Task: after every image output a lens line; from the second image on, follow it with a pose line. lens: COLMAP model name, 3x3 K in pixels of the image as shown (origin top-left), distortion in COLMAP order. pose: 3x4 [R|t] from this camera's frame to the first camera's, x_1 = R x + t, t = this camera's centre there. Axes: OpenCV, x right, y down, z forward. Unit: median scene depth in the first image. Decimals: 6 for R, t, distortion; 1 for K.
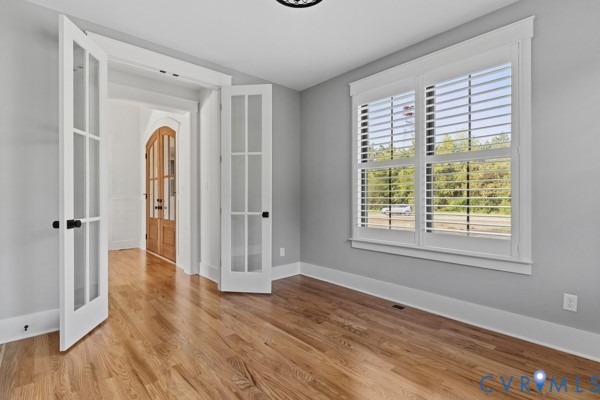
lens RADIAL K [[285.4, 0, 300.0], [0, 285.4, 200.0], [0, 0, 1]] dist [0.001122, -0.000049]
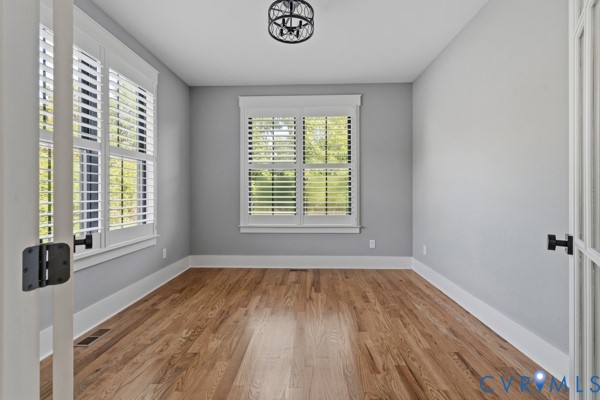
lens RADIAL K [[285.4, 0, 300.0], [0, 285.4, 200.0], [0, 0, 1]] dist [0.001122, -0.000049]
pose [[-0.718662, -0.014116, 0.695216, -0.712678], [0.003129, 0.999718, 0.023534, 0.002745], [-0.695352, 0.019088, -0.718416, 1.461259]]
